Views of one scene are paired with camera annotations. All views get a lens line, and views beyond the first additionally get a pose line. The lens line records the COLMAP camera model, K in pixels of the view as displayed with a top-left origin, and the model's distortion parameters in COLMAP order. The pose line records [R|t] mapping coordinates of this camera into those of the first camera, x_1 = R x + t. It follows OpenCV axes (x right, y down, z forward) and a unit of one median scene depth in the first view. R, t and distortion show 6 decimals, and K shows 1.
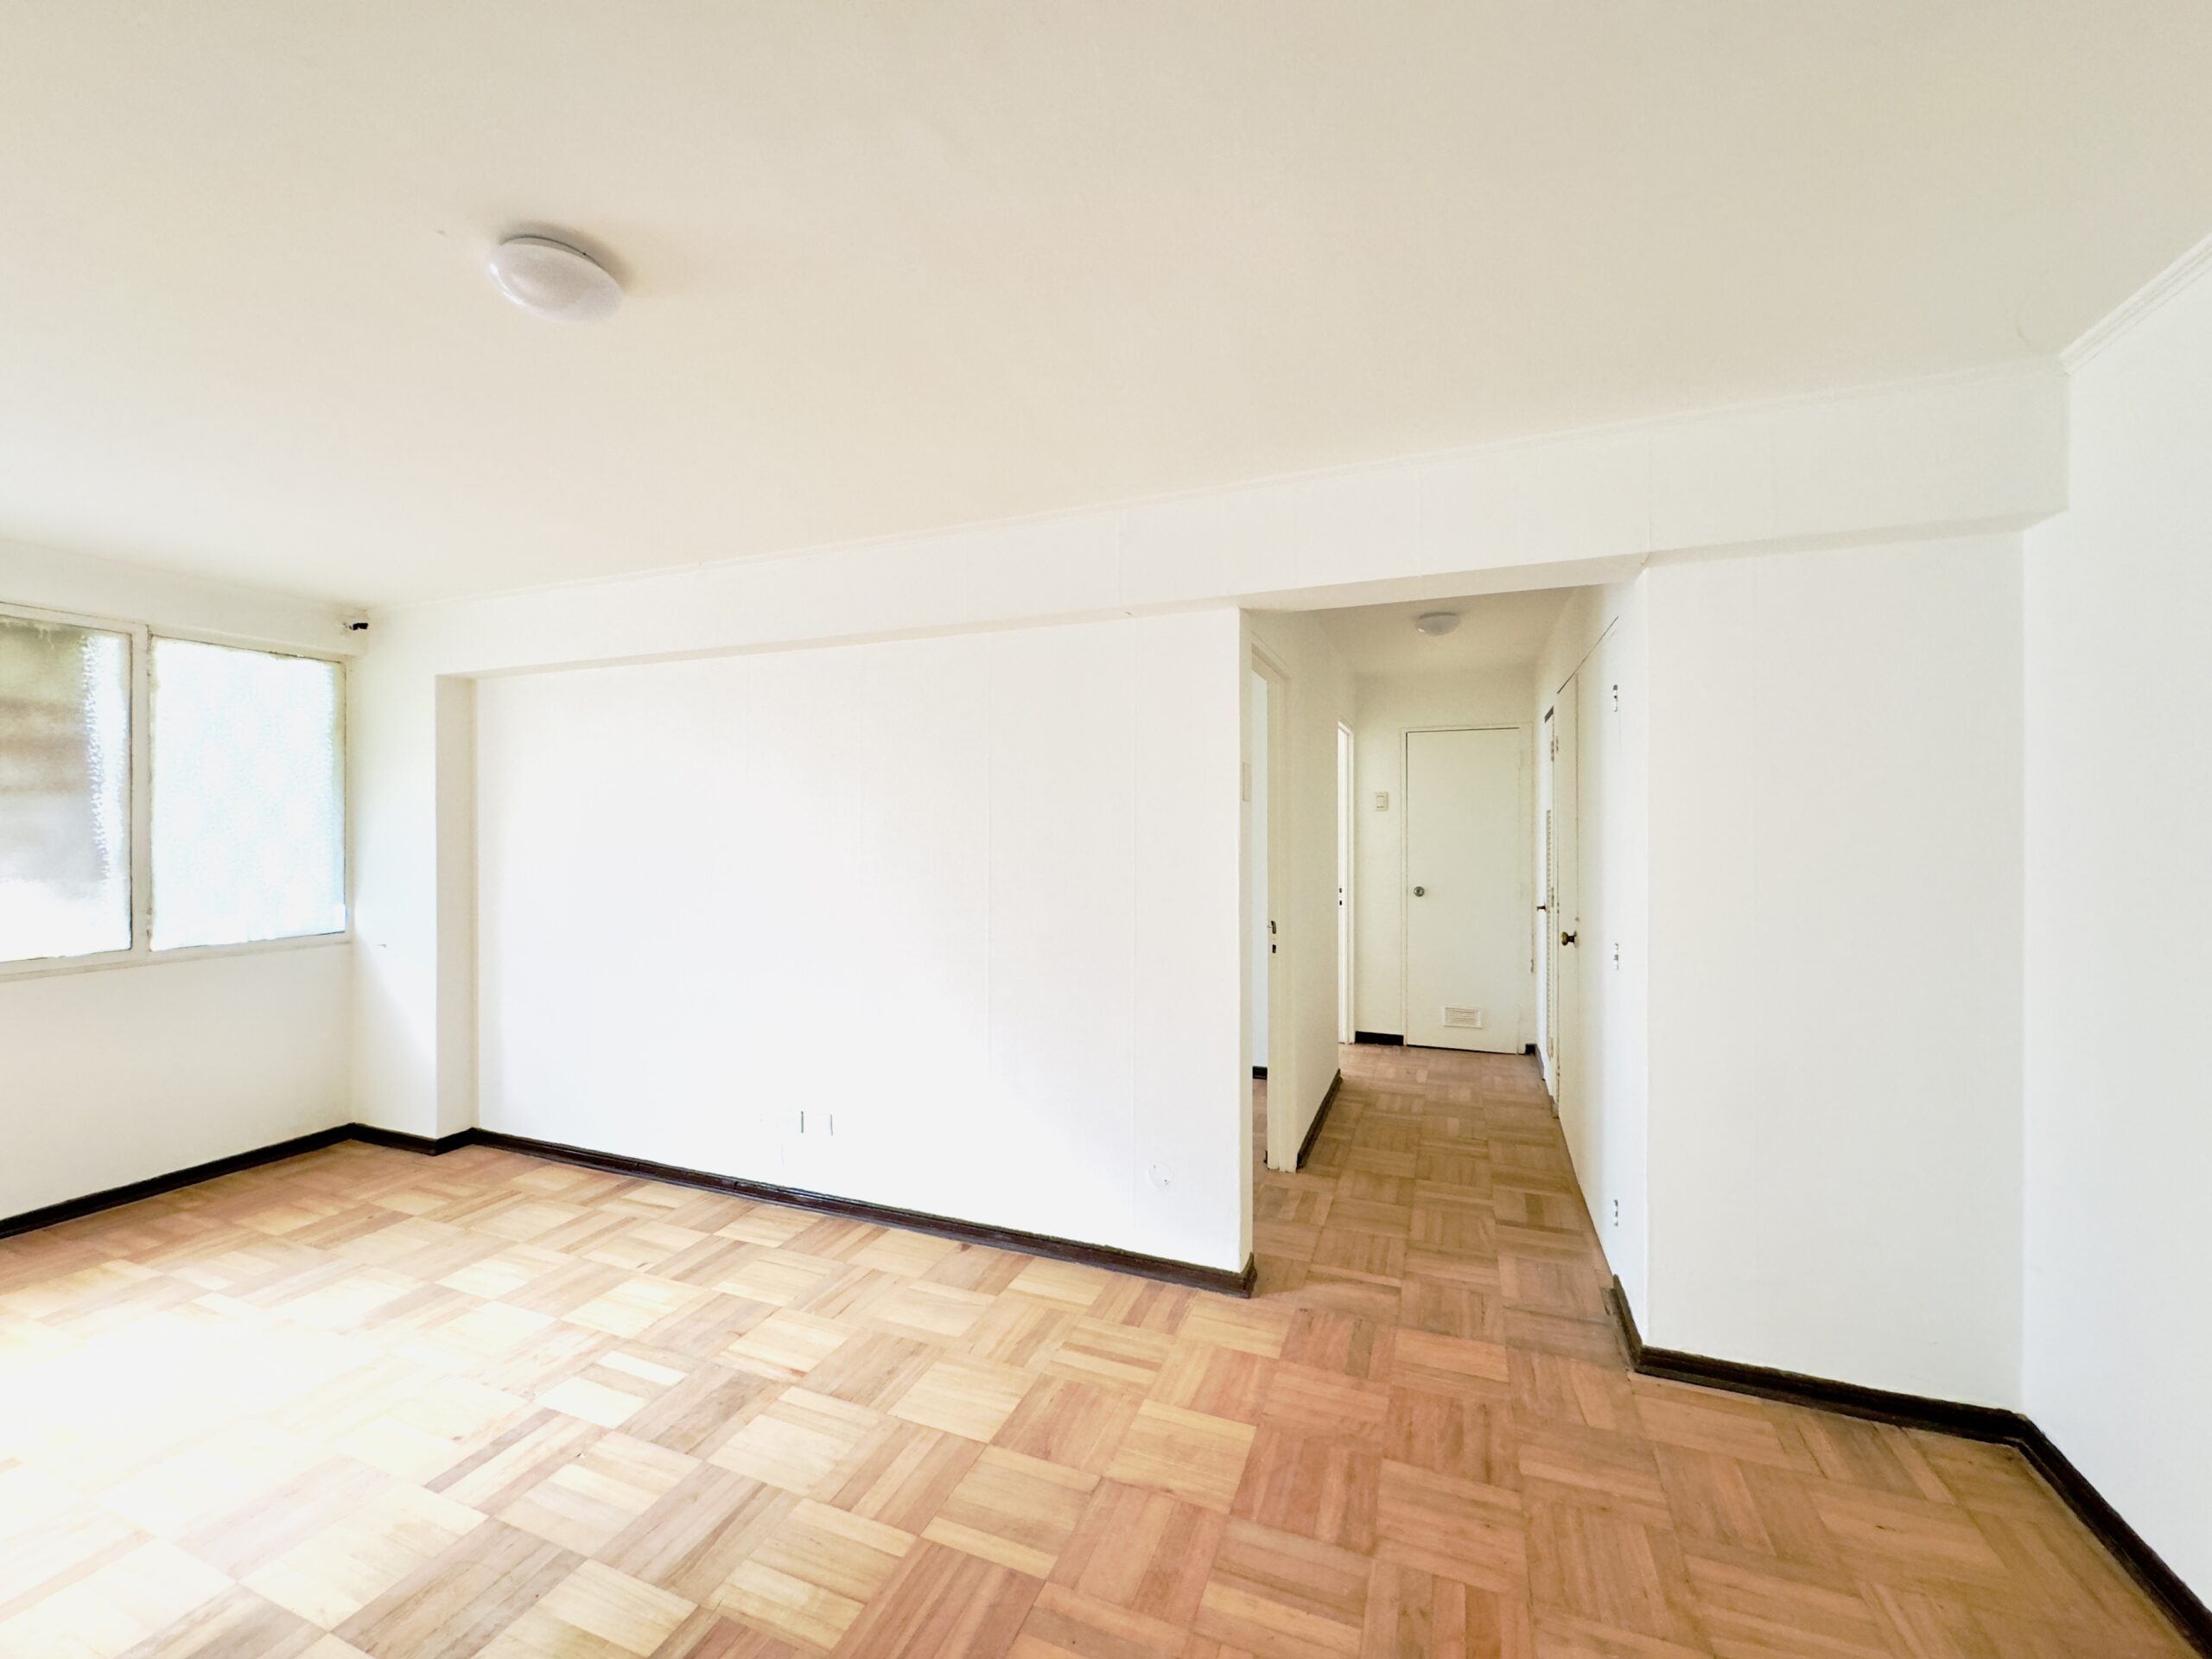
lens RADIAL K [[884.8, 0, 1106.0], [0, 884.8, 829.5], [0, 0, 1]] dist [-0.000424, 0.000167]
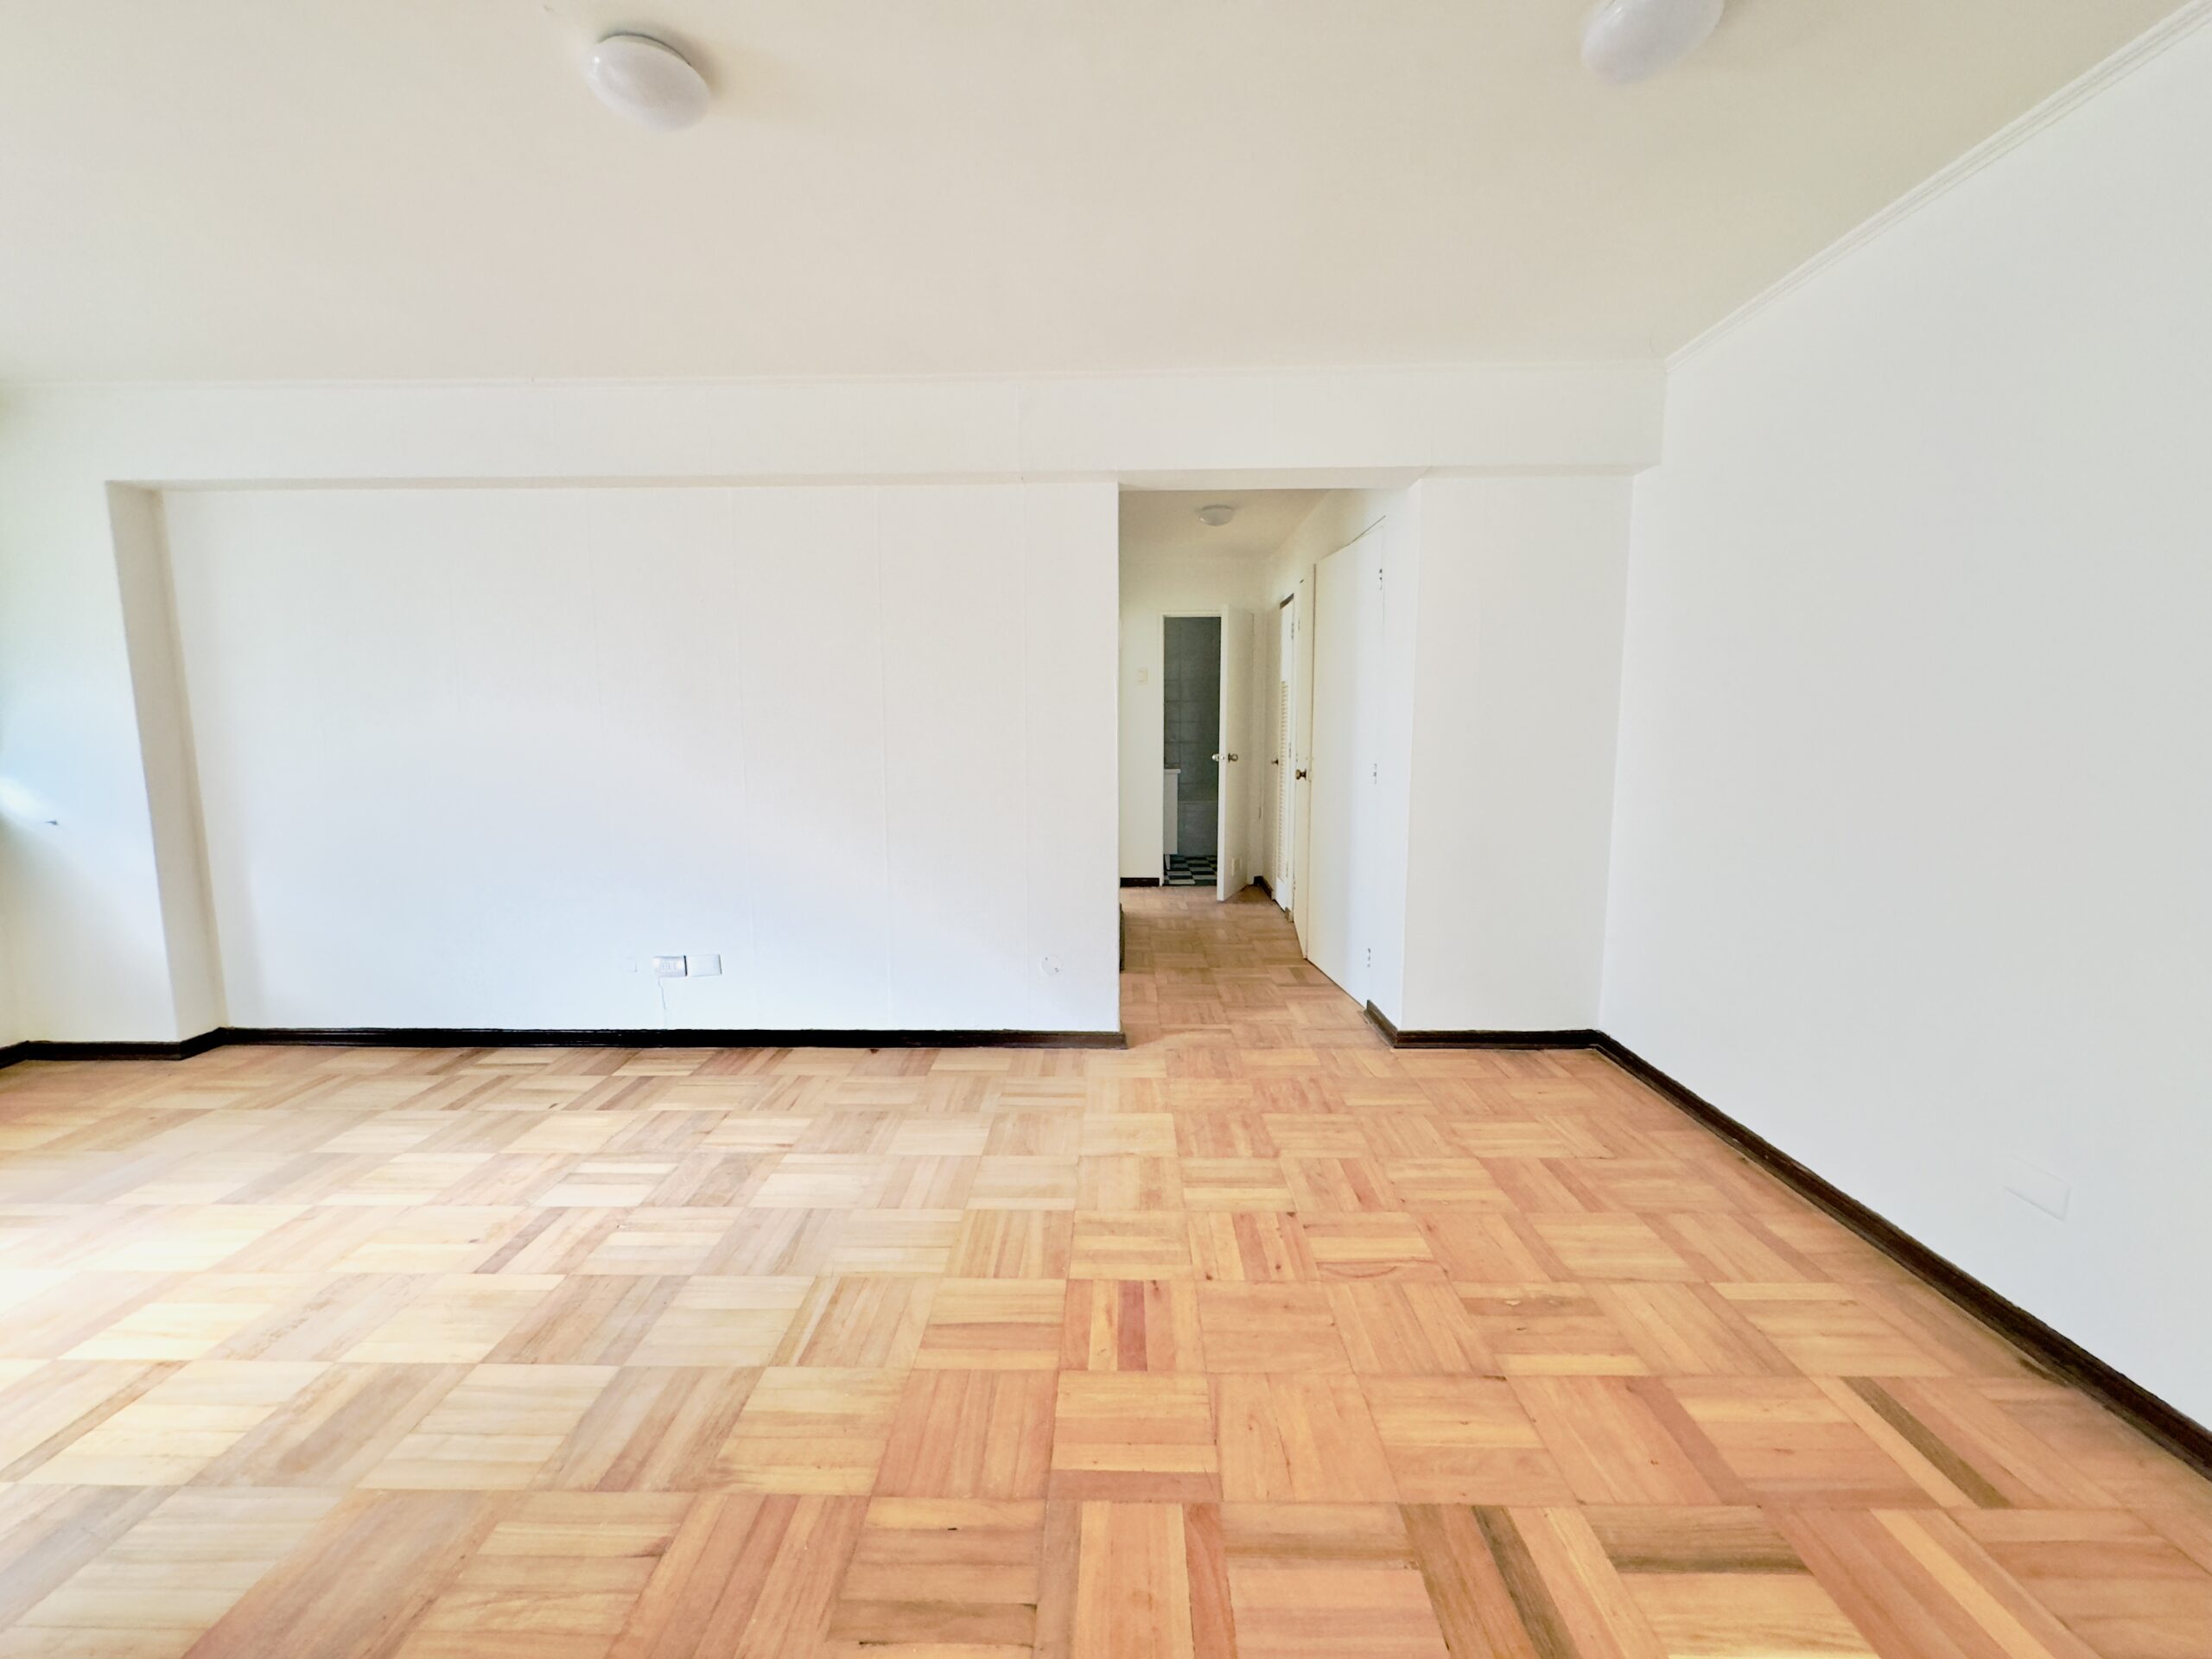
lens RADIAL K [[884.8, 0, 1106.0], [0, 884.8, 829.5], [0, 0, 1]] dist [-0.000424, 0.000167]
pose [[0.936442, -0.043632, 0.348099, -0.285555], [0.003725, 0.993417, 0.114497, 0.070377], [-0.350803, -0.105923, 0.930439, -0.130812]]
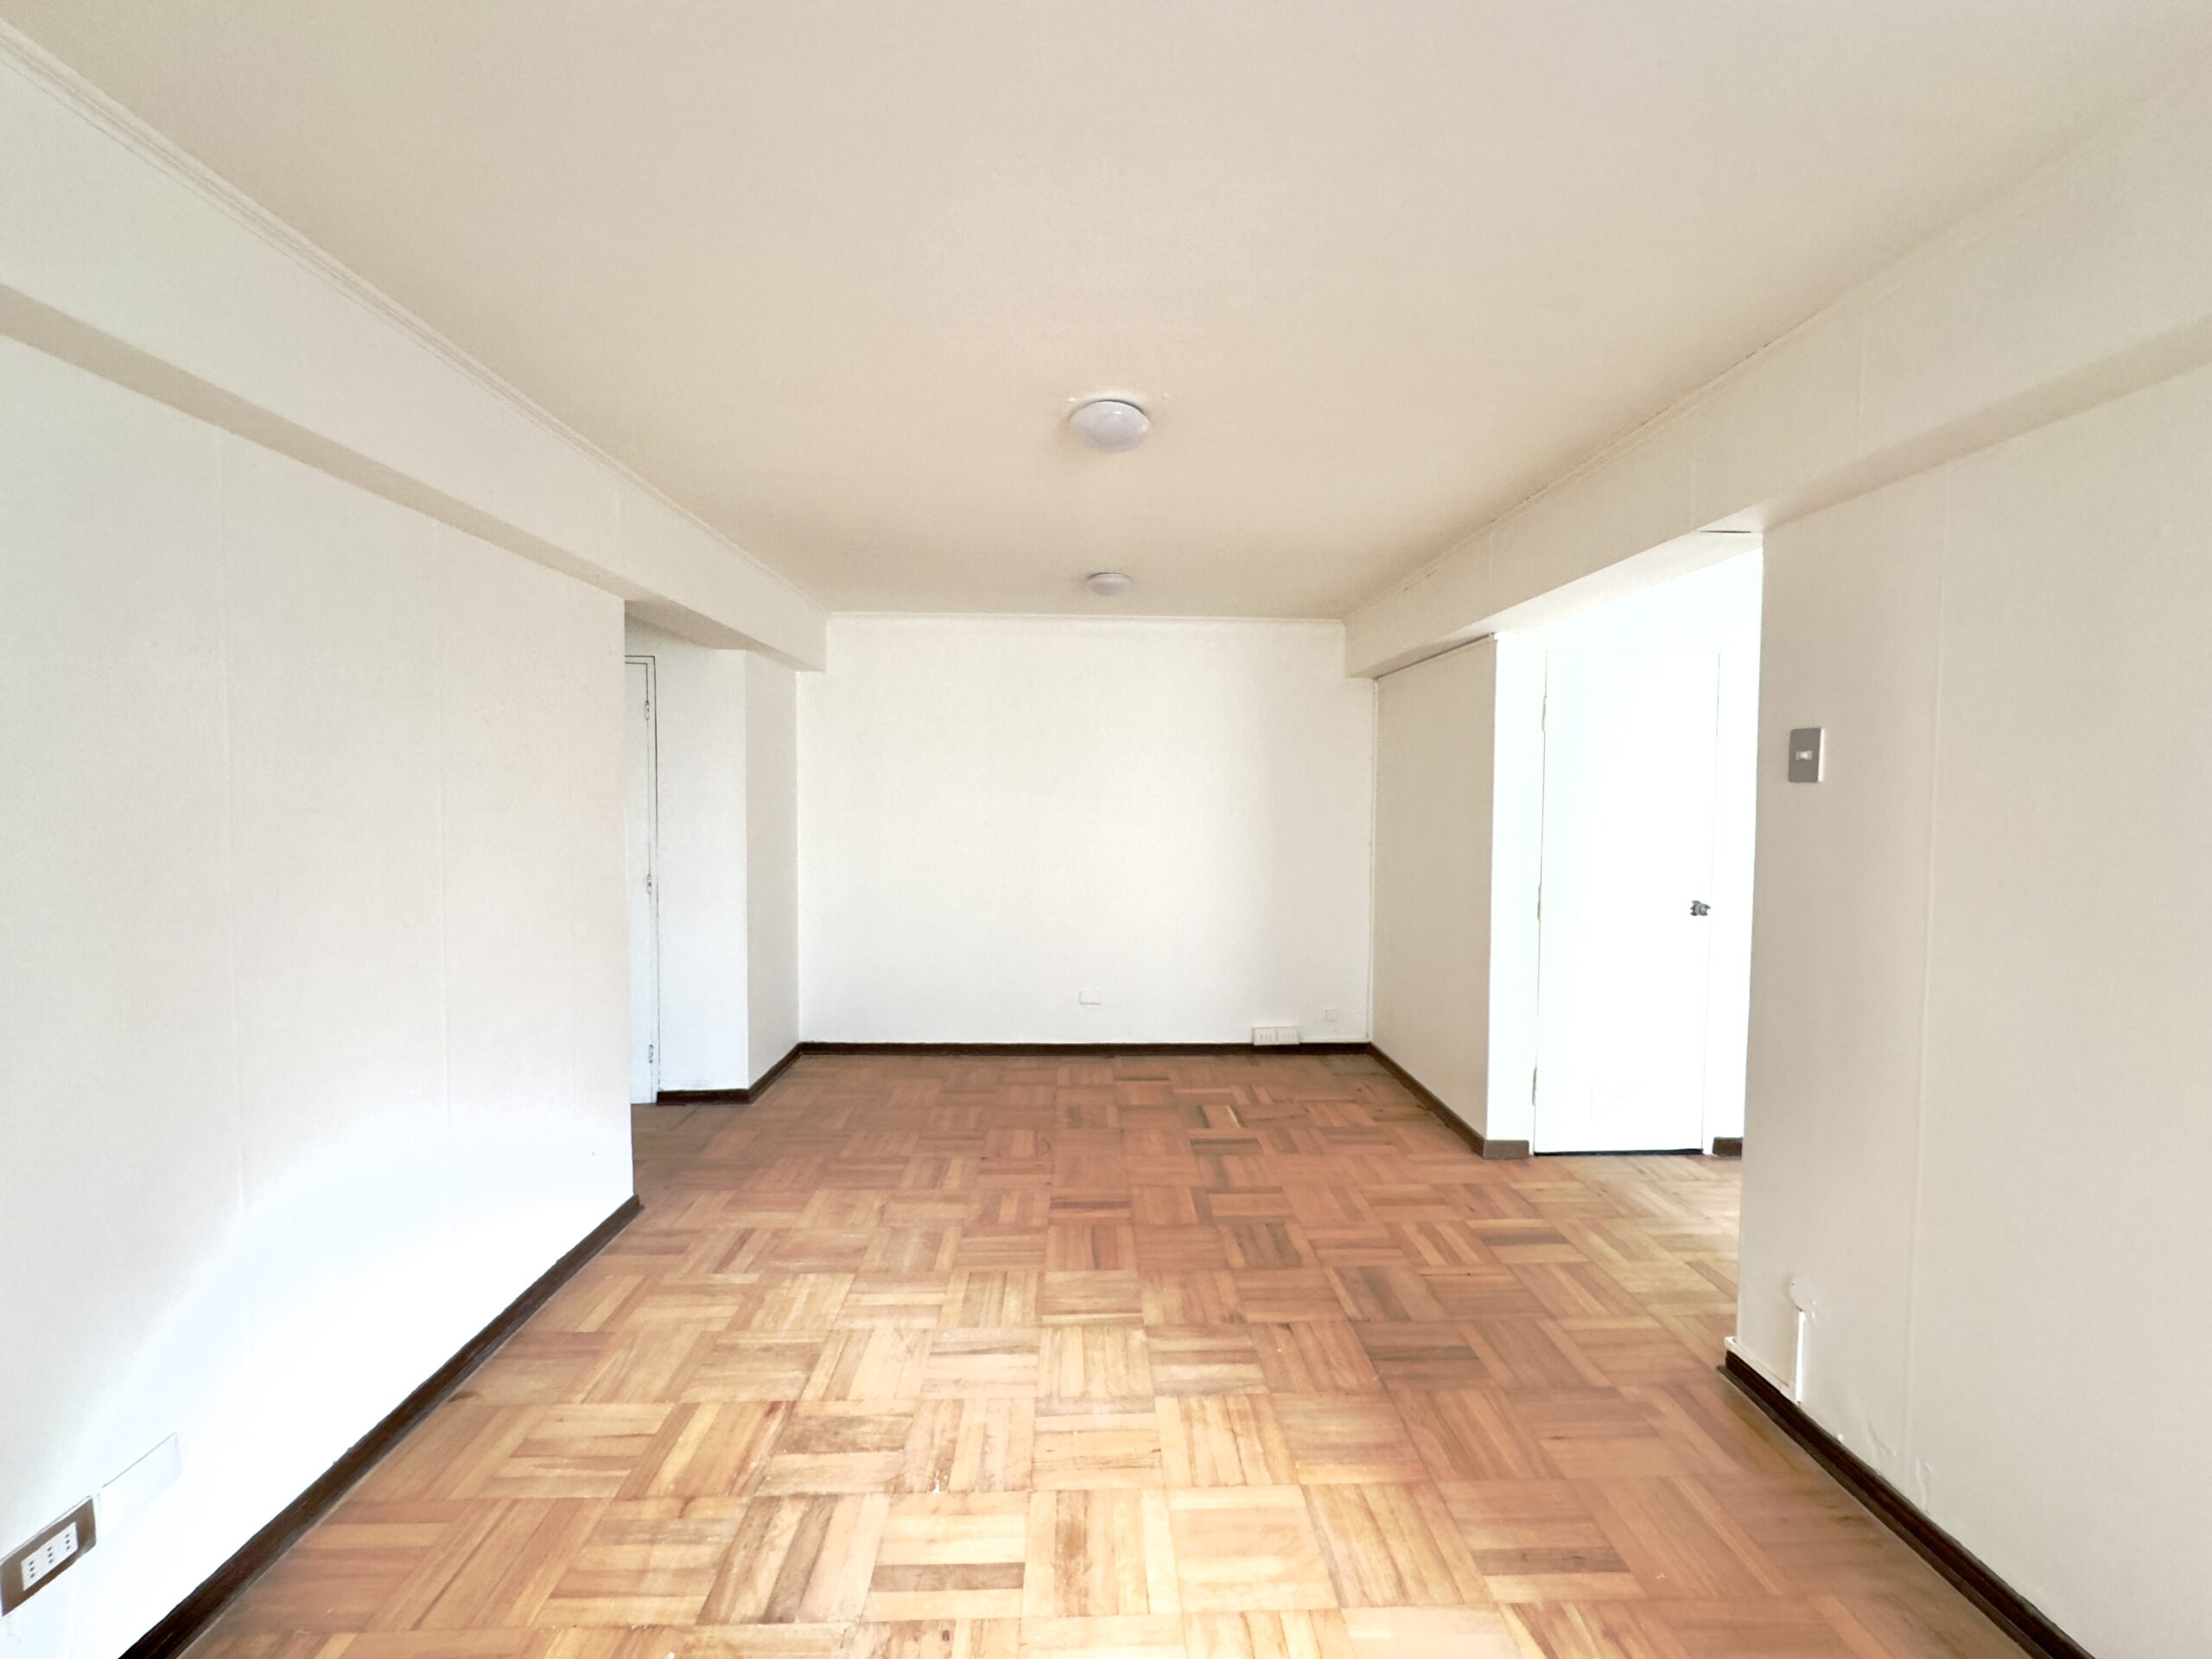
lens RADIAL K [[884.8, 0, 1106.0], [0, 884.8, 829.5], [0, 0, 1]] dist [-0.000424, 0.000167]
pose [[-0.399658, -0.039800, 0.915800, -1.083020], [-0.004940, 0.999136, 0.041266, -0.013251], [-0.916651, 0.011968, -0.399509, 0.876101]]
